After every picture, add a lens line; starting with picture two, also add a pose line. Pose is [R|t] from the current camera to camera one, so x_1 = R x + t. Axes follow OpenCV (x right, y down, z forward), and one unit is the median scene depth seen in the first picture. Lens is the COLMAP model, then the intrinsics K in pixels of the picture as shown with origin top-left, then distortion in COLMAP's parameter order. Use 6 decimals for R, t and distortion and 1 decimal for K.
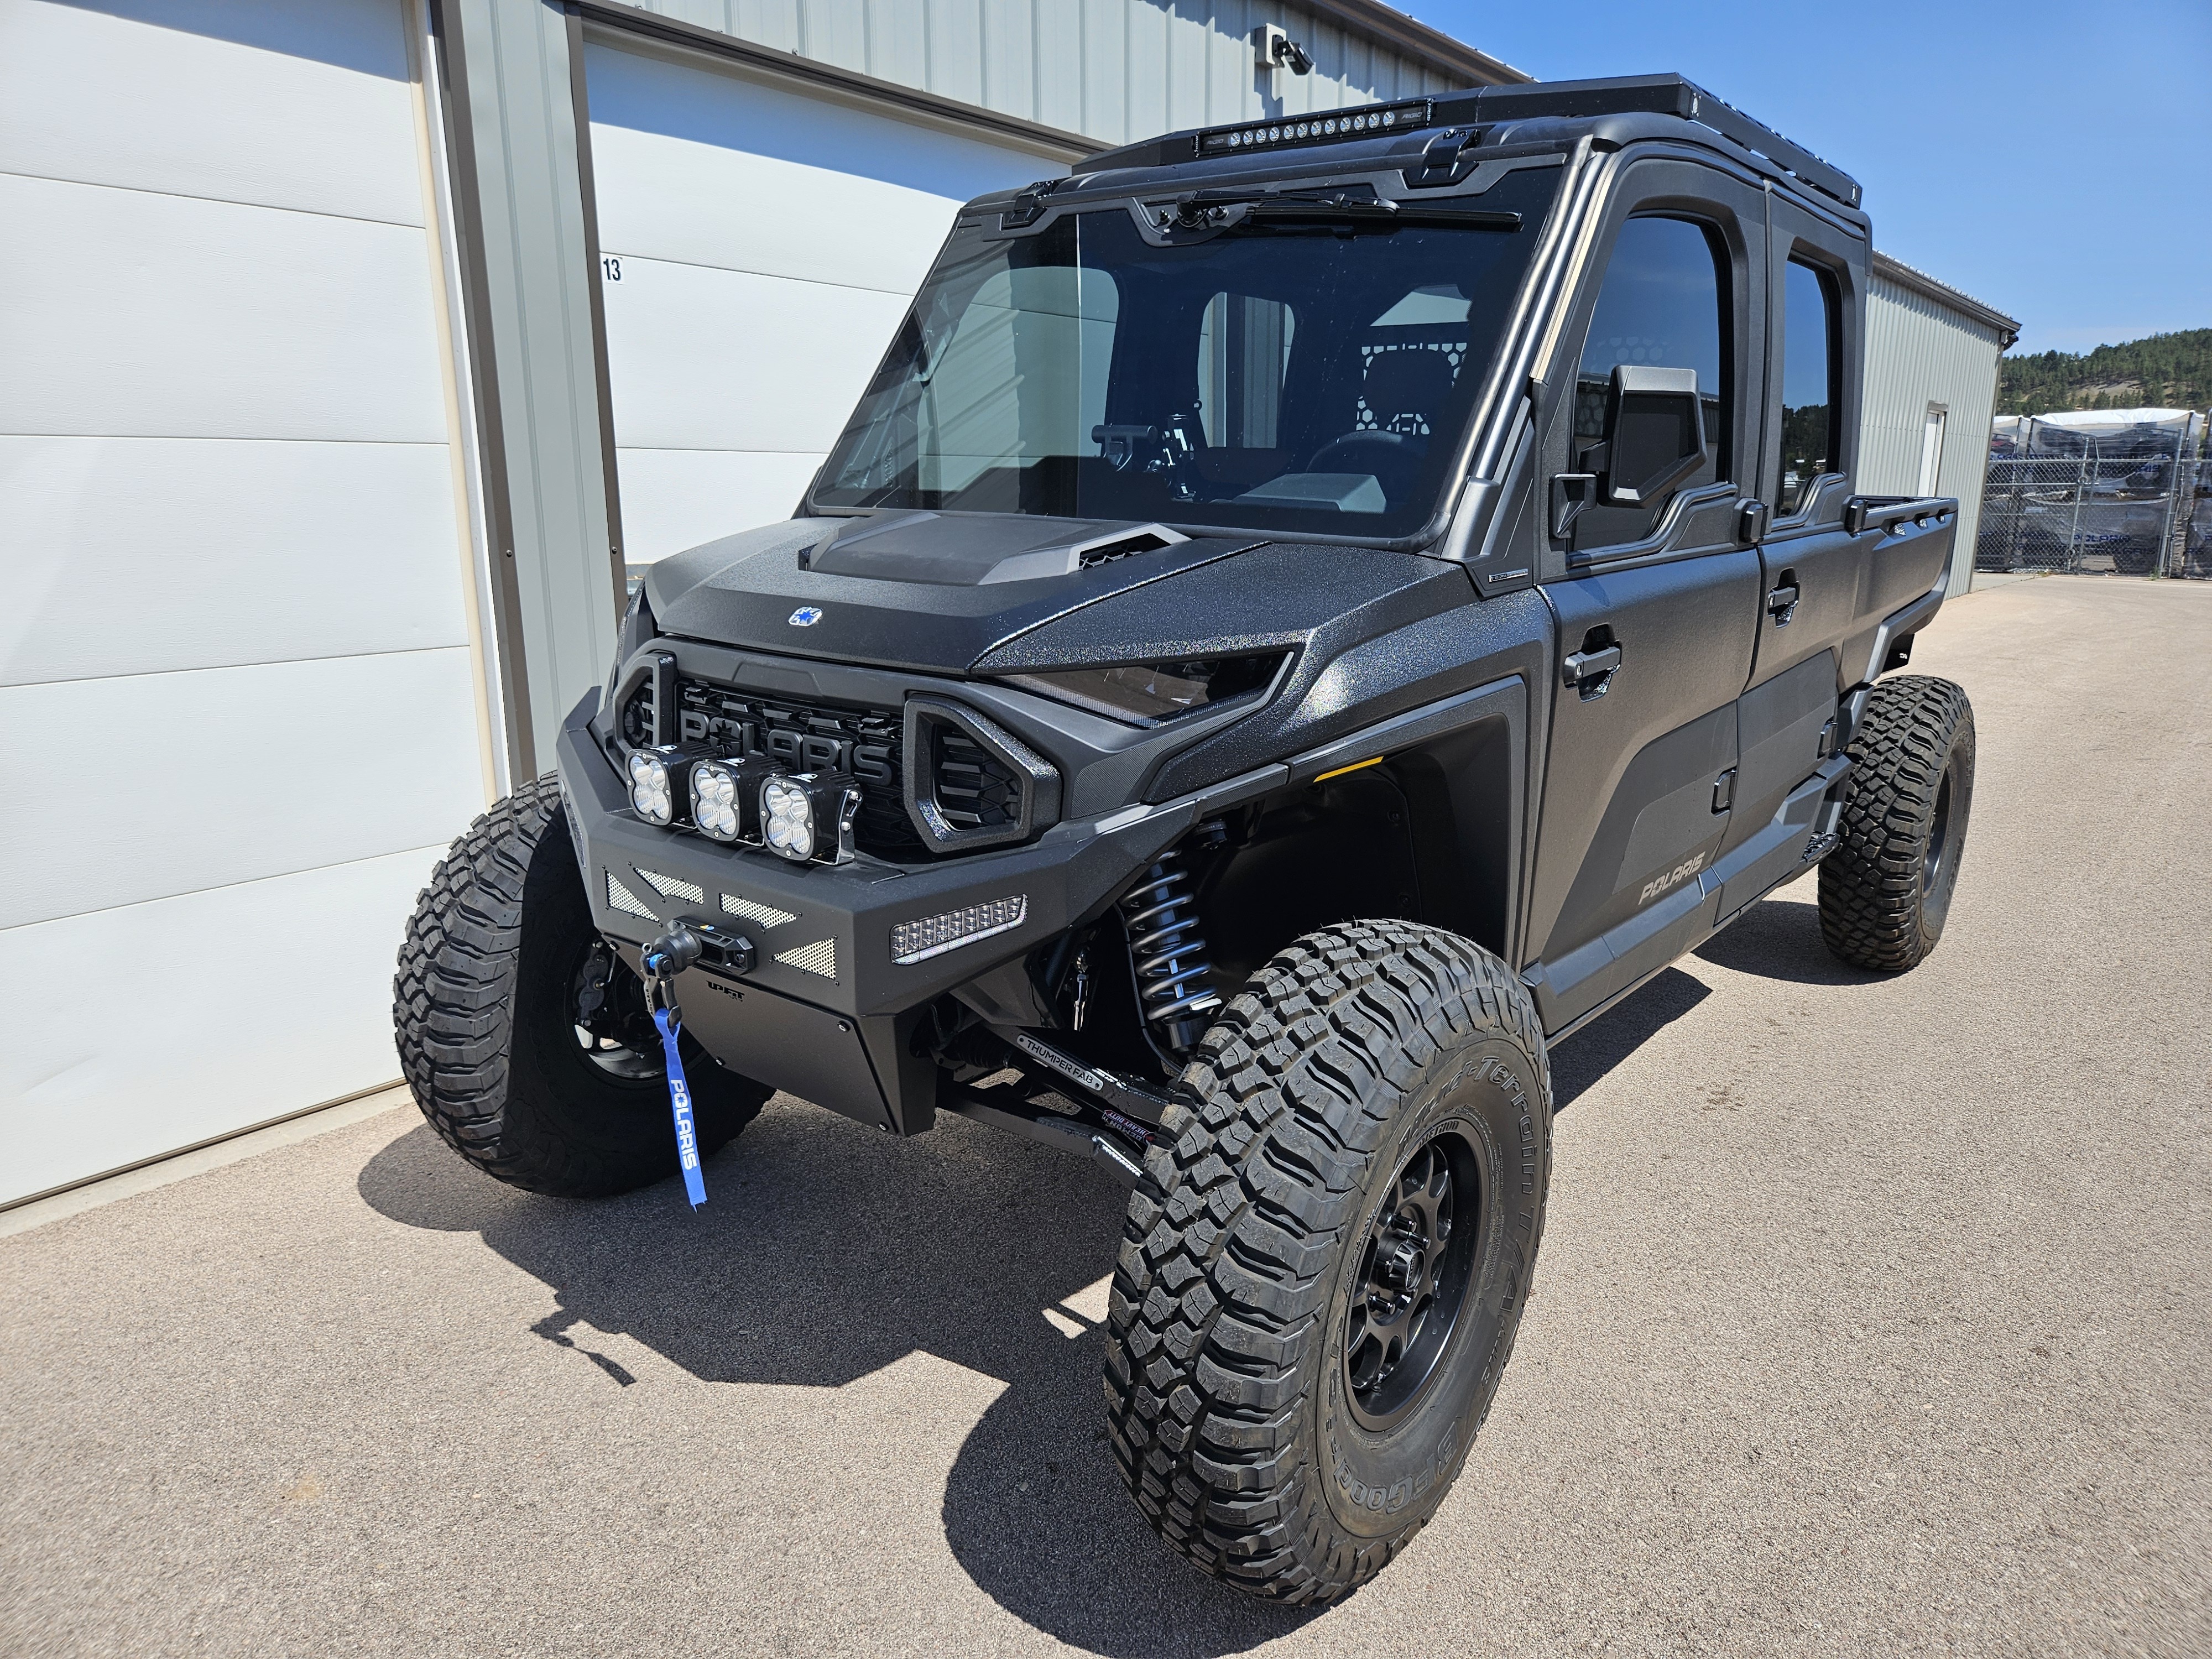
lens RADIAL K [[1492.8, 0, 1139.9], [0, 1492.8, 778.3], [0, 0, 1]] dist [0.054567, -0.048211]
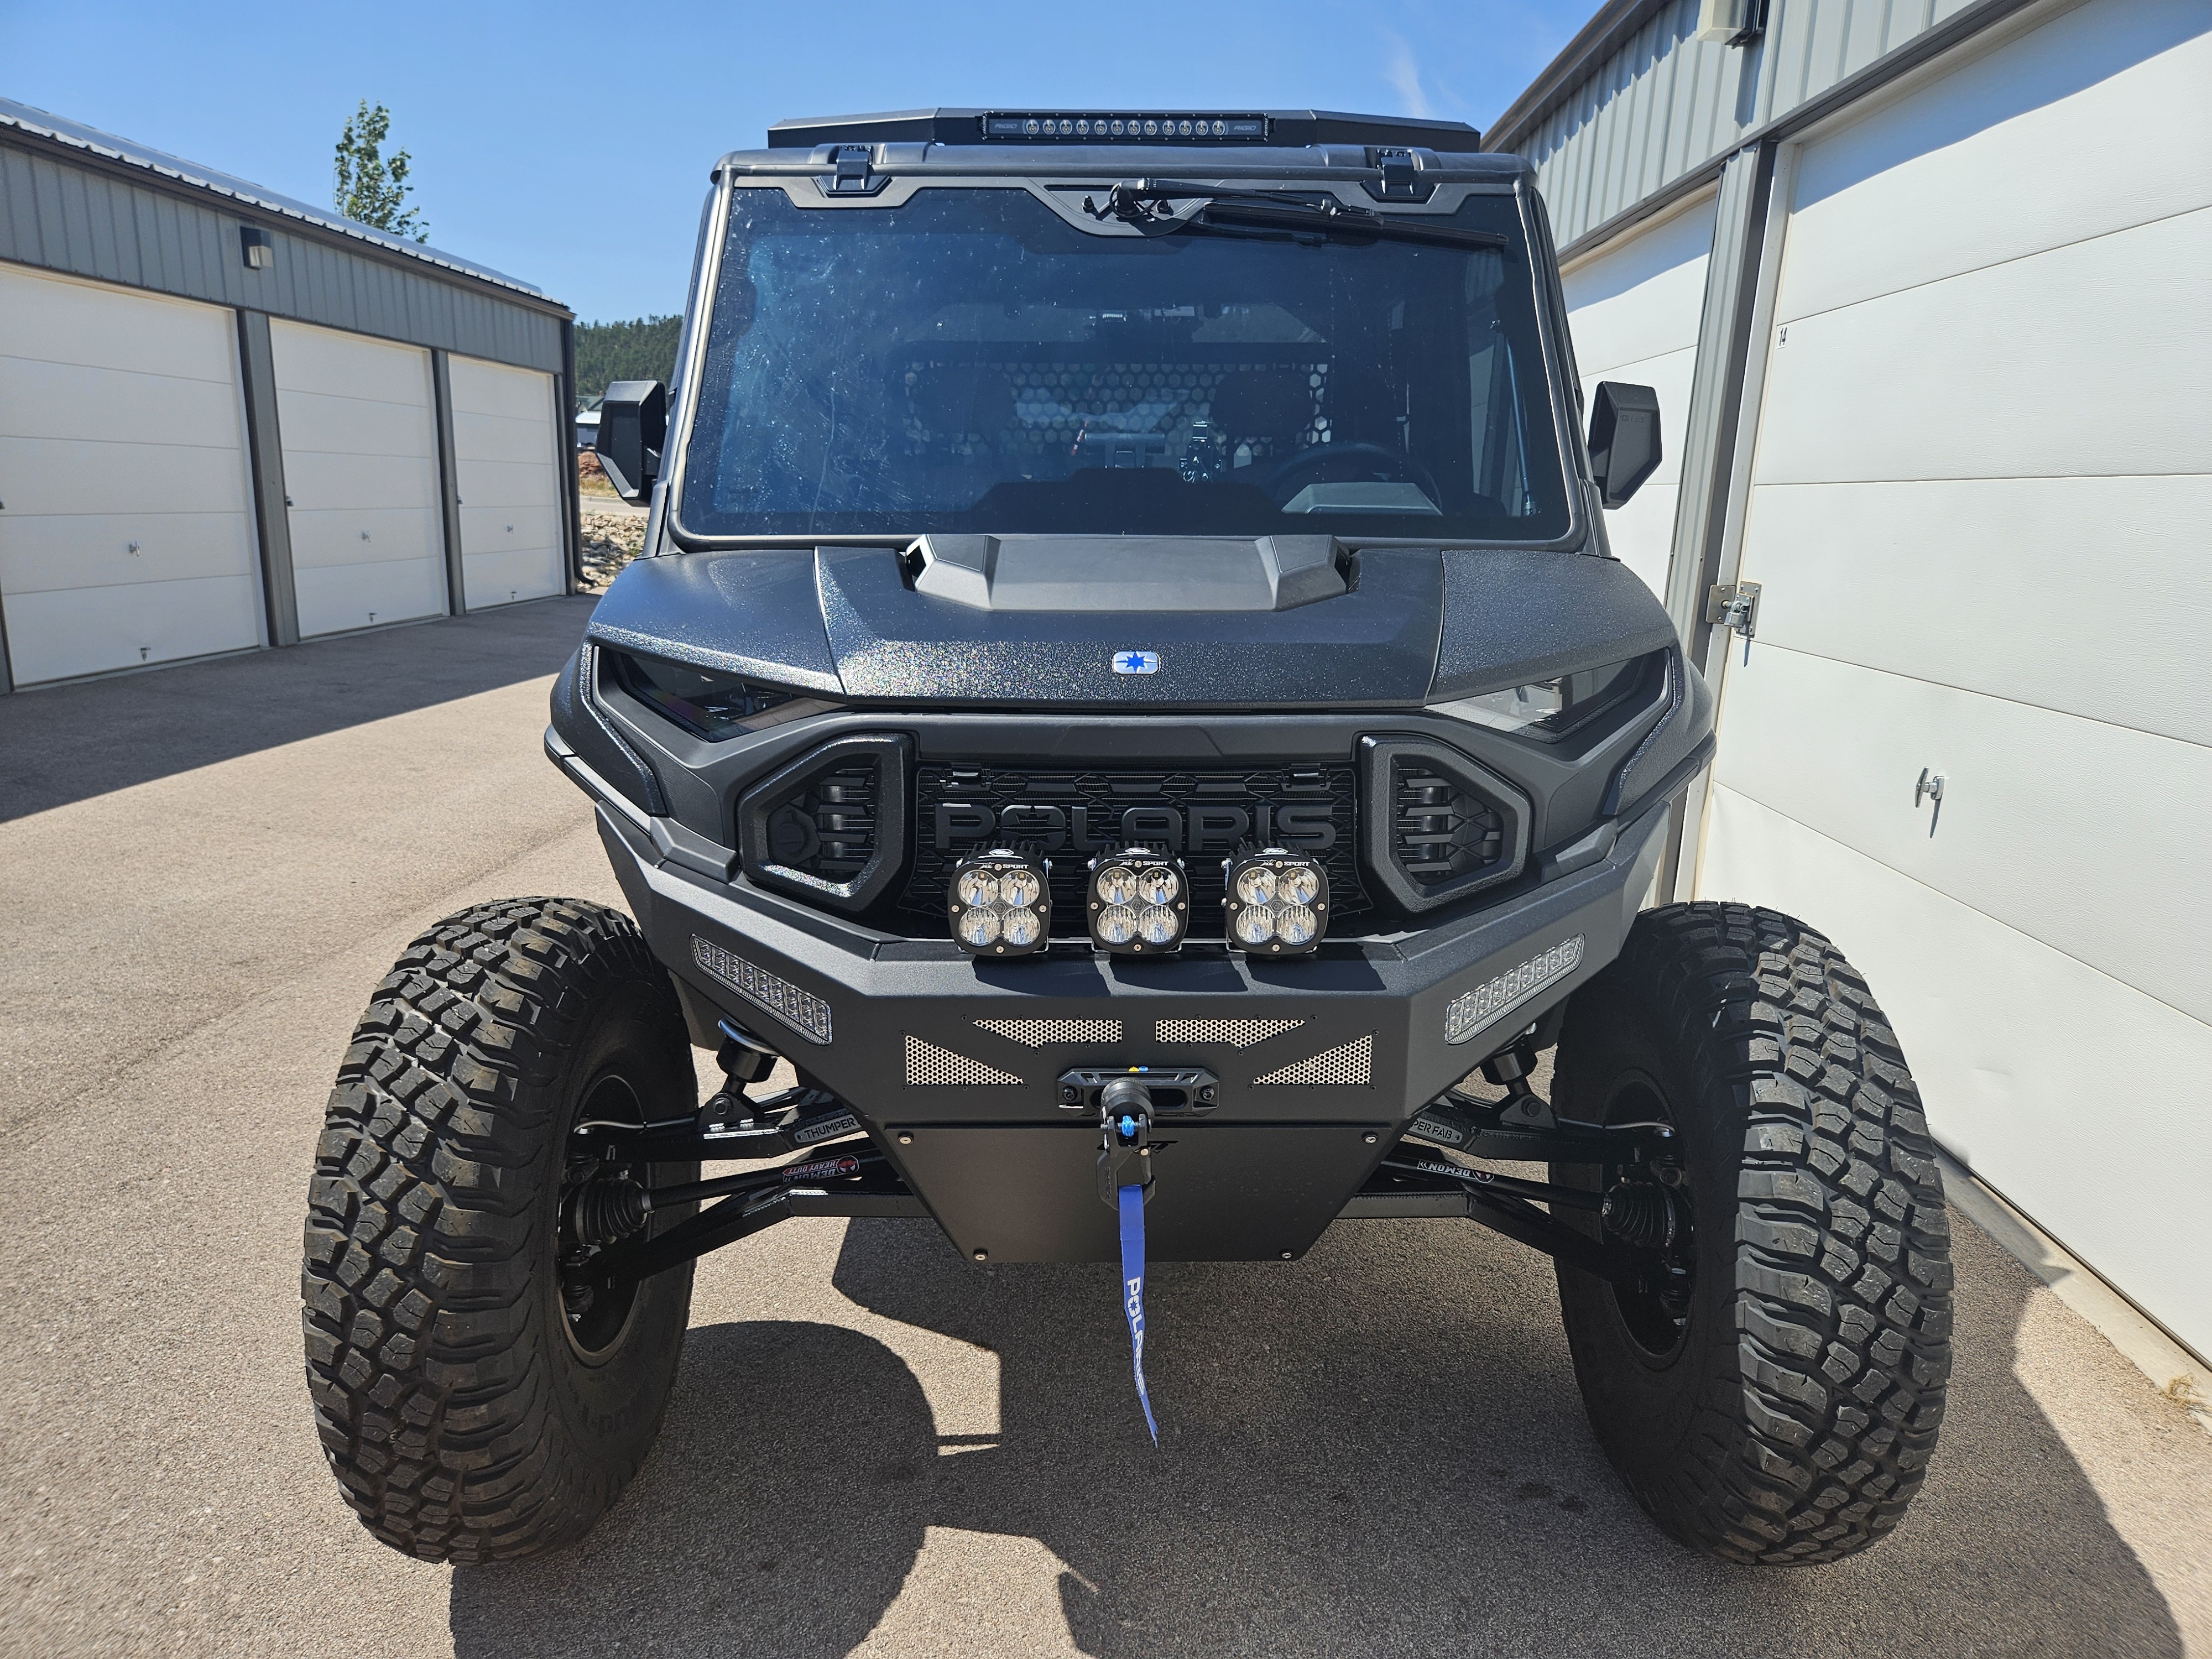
lens RADIAL K [[1492.8, 0, 1093.8], [0, 1492.8, 777.1], [0, 0, 1]] dist [0.054567, -0.048211]
pose [[0.788189, -0.129417, 0.601672, -0.689235], [0.139126, 0.989800, 0.030648, -0.070458], [-0.599501, 0.059552, 0.798155, 0.354460]]
